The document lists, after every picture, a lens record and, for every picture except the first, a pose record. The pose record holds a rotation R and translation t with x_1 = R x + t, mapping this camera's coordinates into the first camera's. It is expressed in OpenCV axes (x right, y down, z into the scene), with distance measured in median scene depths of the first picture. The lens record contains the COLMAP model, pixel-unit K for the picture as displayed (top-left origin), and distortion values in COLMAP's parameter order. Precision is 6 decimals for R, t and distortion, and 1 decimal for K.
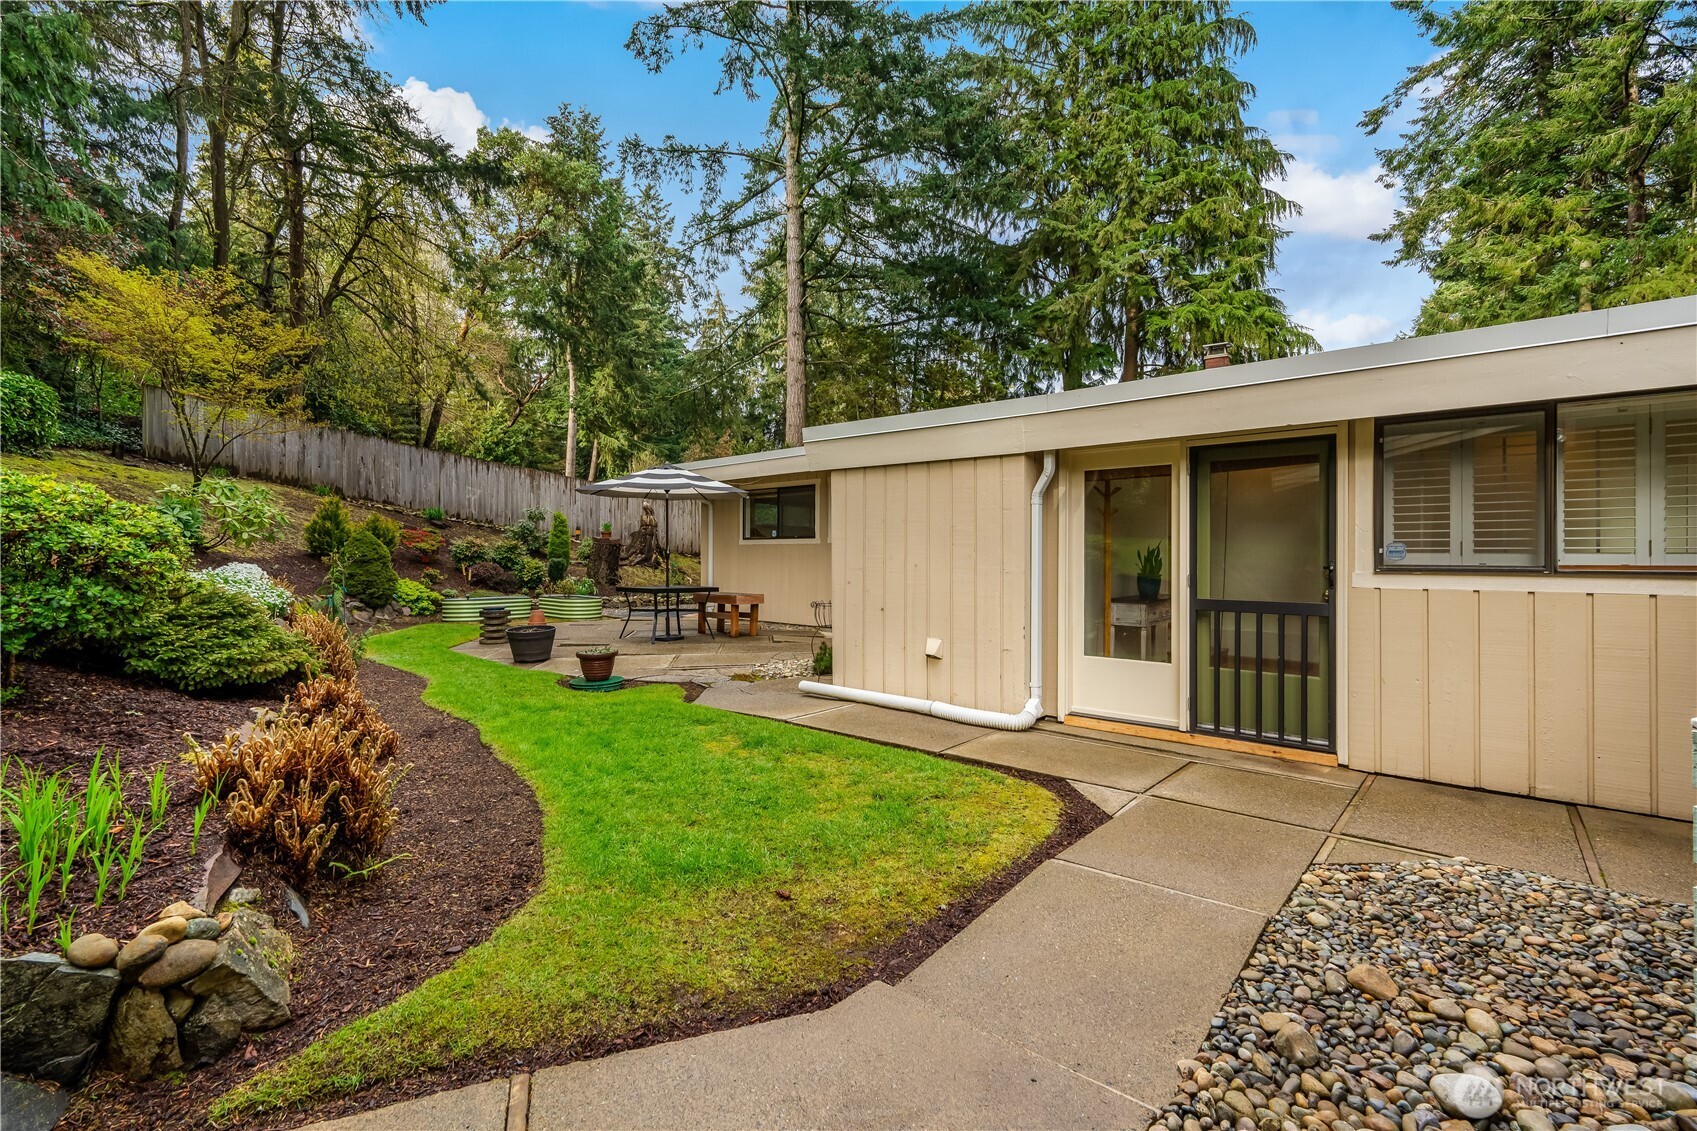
lens RADIAL K [[739.2, 0, 852.6], [0, 739.2, 555.5], [0, 0, 1]] dist [0.001213, 0.000374]
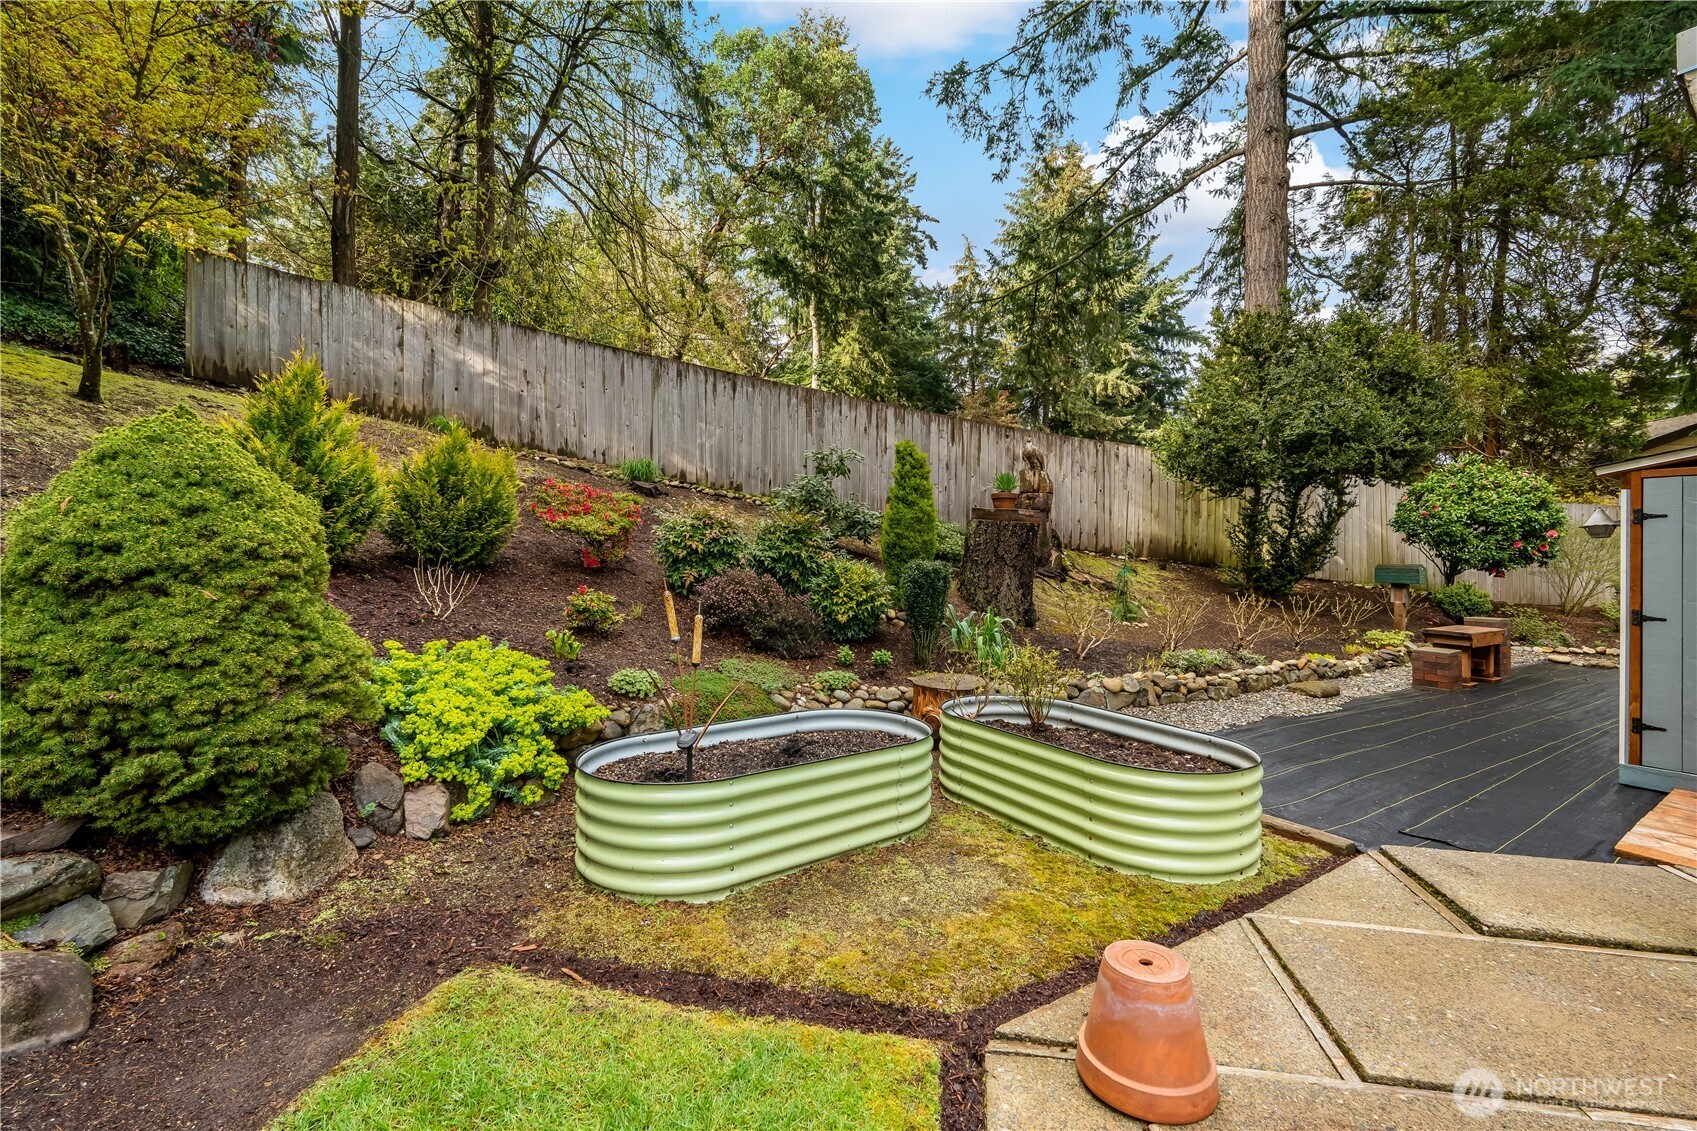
lens RADIAL K [[741.7, 0, 865.9], [0, 741.7, 551.9], [0, 0, 1]] dist [-0.000901, -0.000071]
pose [[0.965758, 0.005523, -0.259385, -0.220392], [-0.005722, 0.999984, -0.000010, 0.000103], [0.259381, 0.001493, 0.965774, 0.427693]]
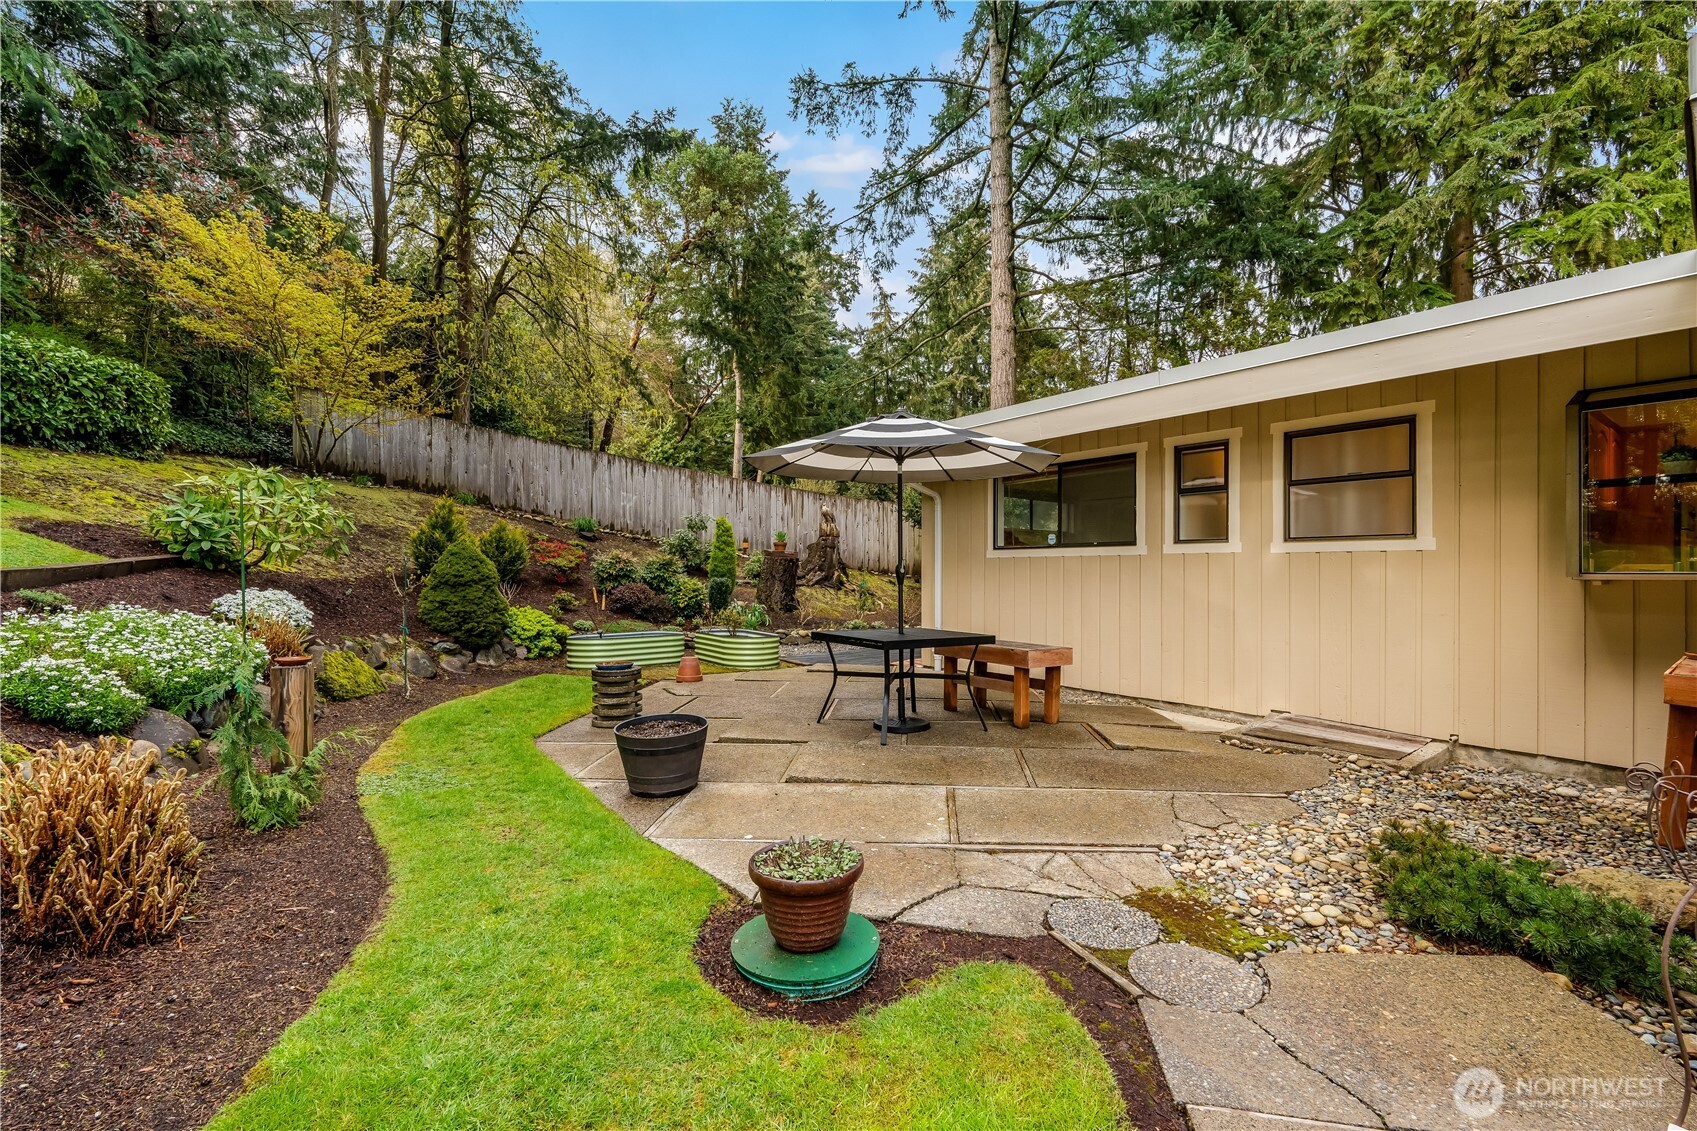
lens RADIAL K [[741.5, 0, 848.5], [0, 741.5, 565.5], [0, 0, 1]] dist [0.000926, 0.000063]
pose [[0.976901, -0.003650, -0.213663, -0.071654], [0.002121, 0.999971, -0.007381, -0.001812], [0.213684, 0.006757, 0.976879, 0.188082]]
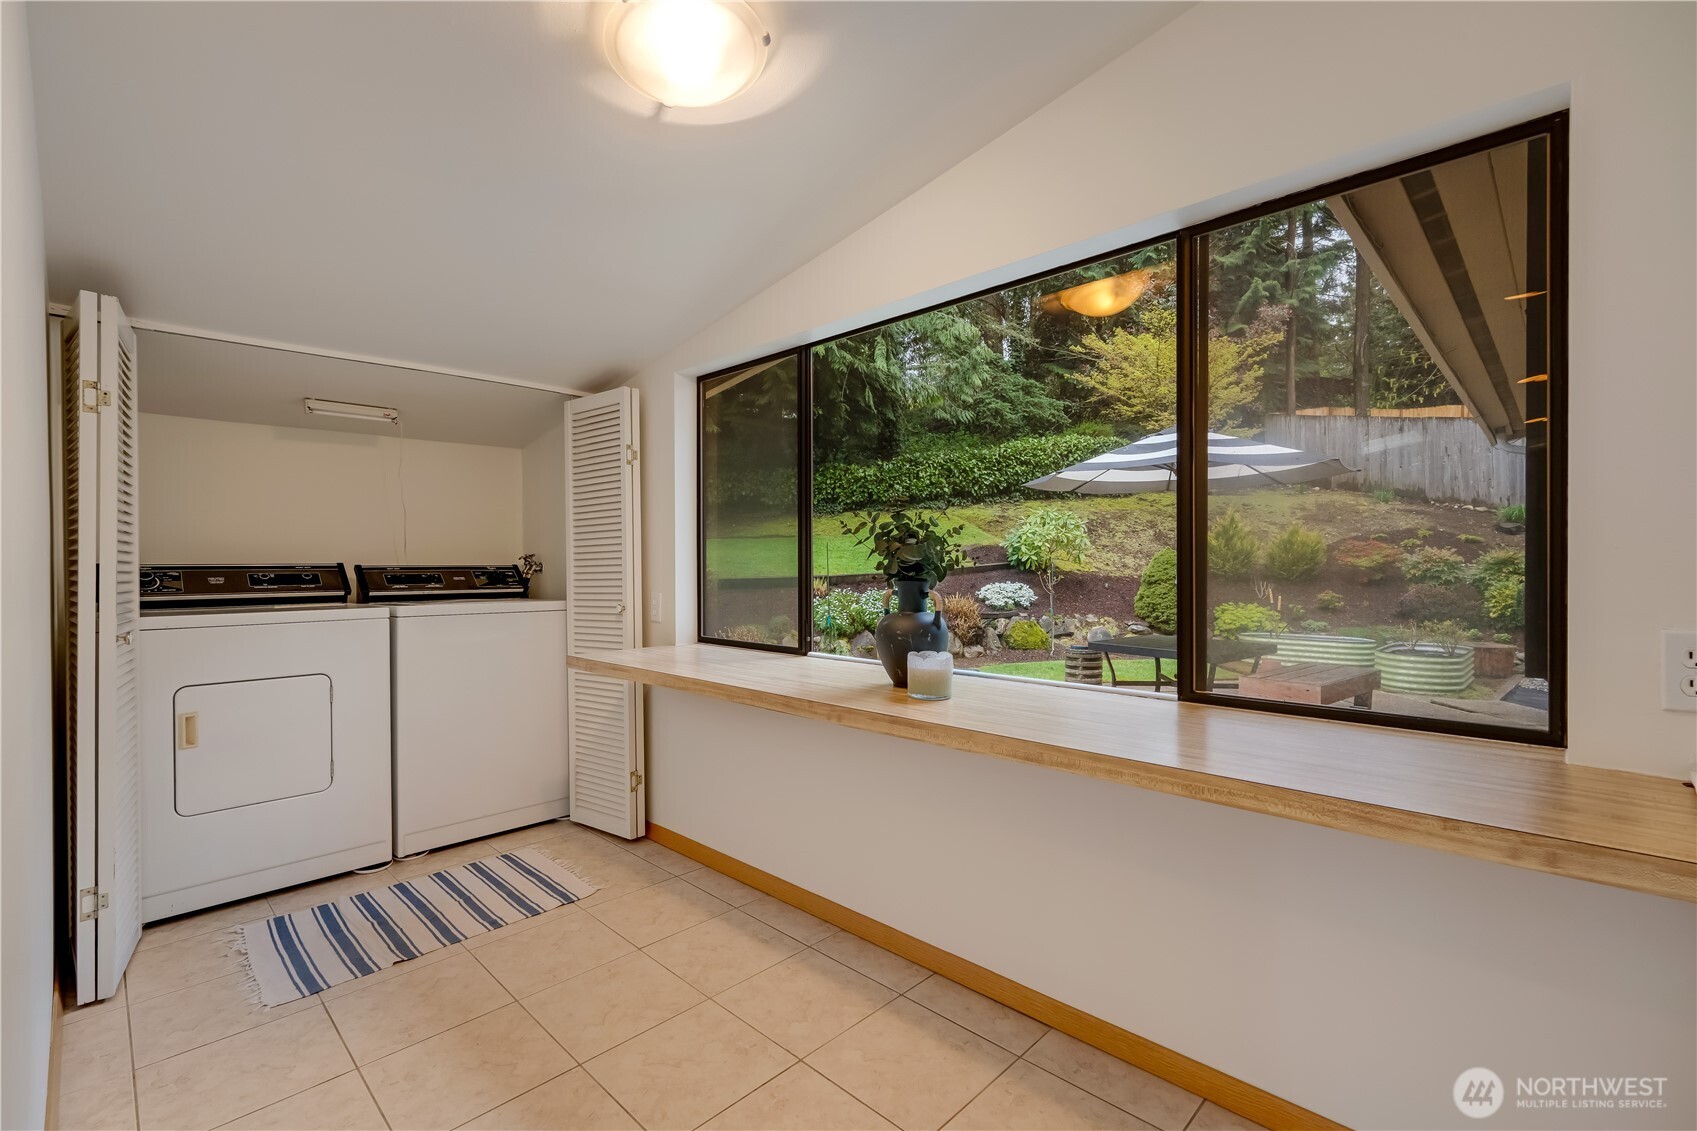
lens RADIAL K [[741.5, 0, 848.5], [0, 741.5, 565.5], [0, 0, 1]] dist [0.000926, 0.000063]
pose [[-0.061201, 0.006708, -0.998103, 0.137701], [-0.002022, 0.999975, 0.006845, -0.008934], [0.998123, 0.002437, -0.061186, 0.326768]]
